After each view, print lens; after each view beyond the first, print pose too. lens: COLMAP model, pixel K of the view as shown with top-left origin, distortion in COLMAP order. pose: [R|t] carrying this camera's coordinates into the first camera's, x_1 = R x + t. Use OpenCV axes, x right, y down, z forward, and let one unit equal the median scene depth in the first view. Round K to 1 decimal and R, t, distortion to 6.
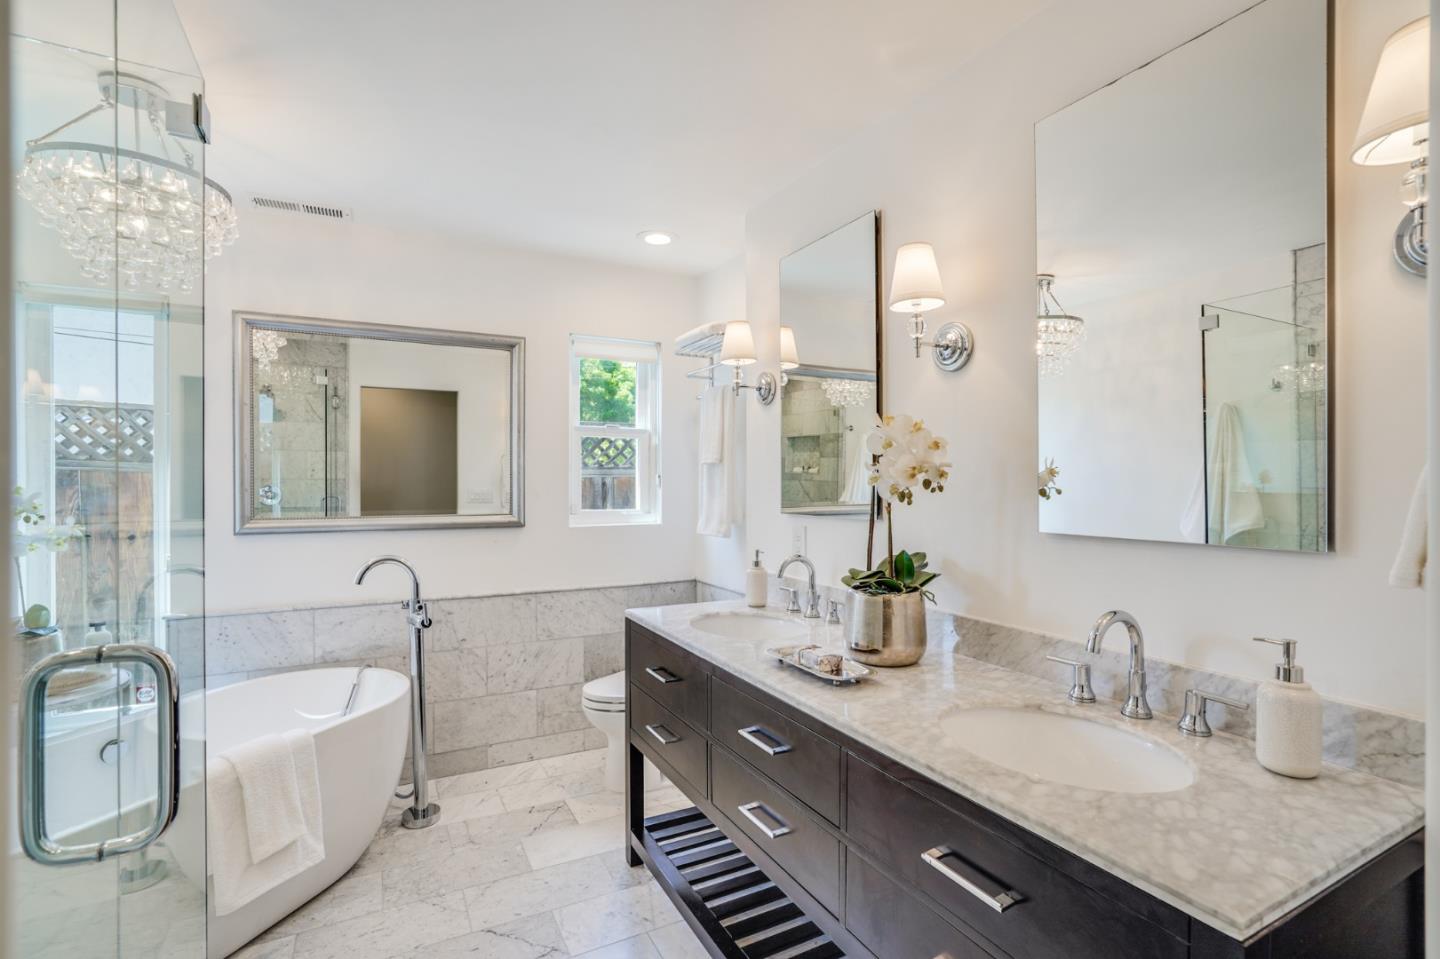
lens RADIAL K [[667.1, 0, 715.0], [0, 667.1, 482.1], [0, 0, 1]] dist [-0.051294, 0.019728]
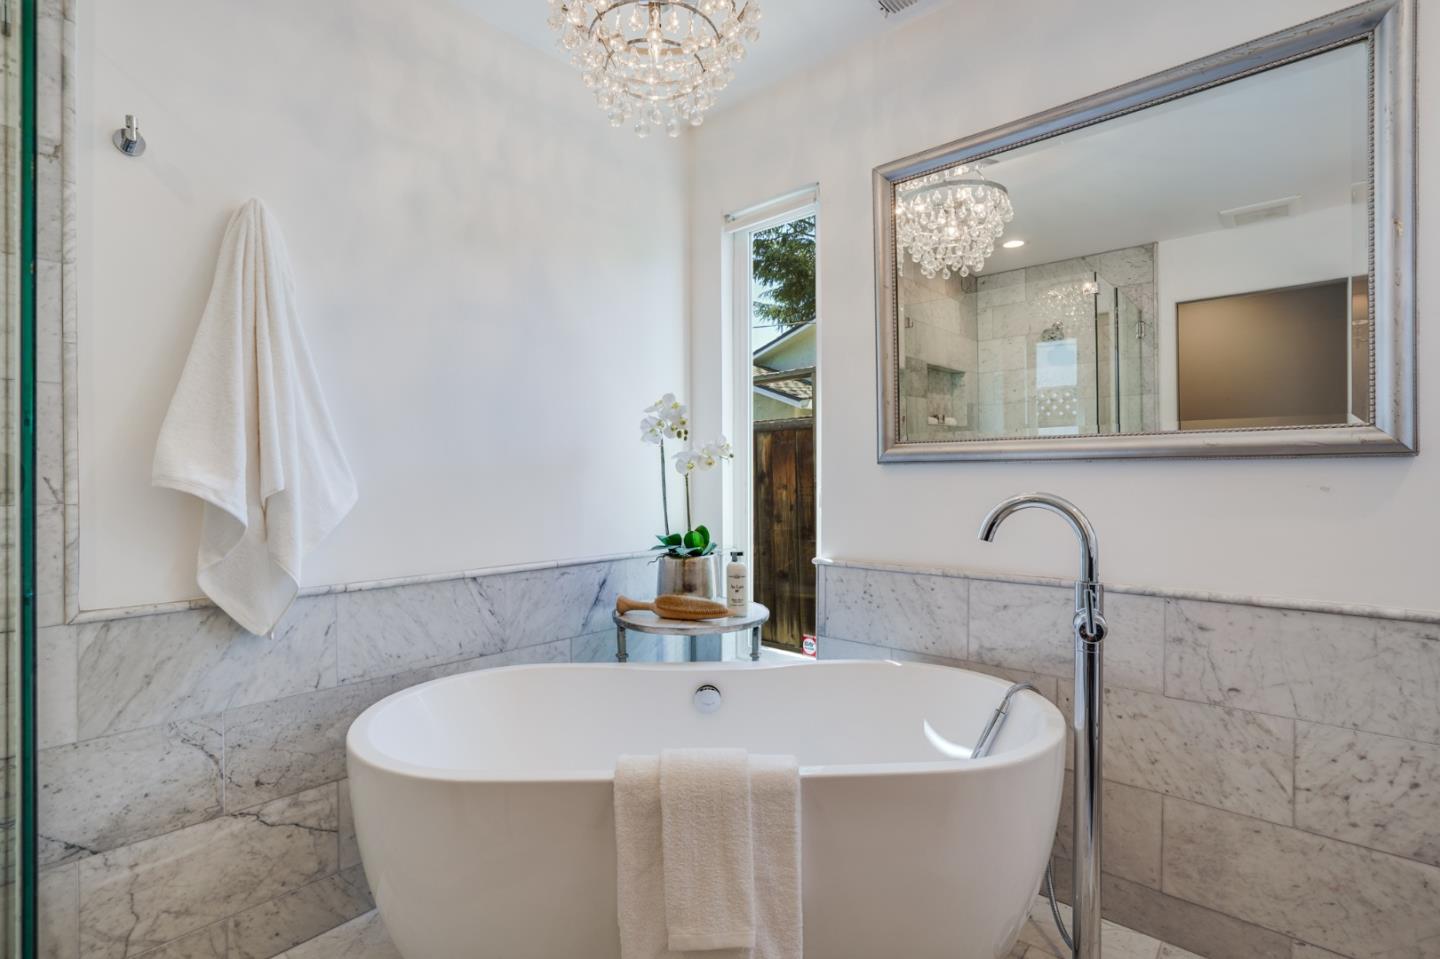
lens RADIAL K [[667.1, 0, 715.0], [0, 667.1, 482.1], [0, 0, 1]] dist [-0.051294, 0.019728]
pose [[0.347351, 0.005106, -0.937721, -0.070569], [0.001816, 0.999980, 0.006117, 0.085097], [0.937733, -0.003828, 0.347335, 0.487154]]
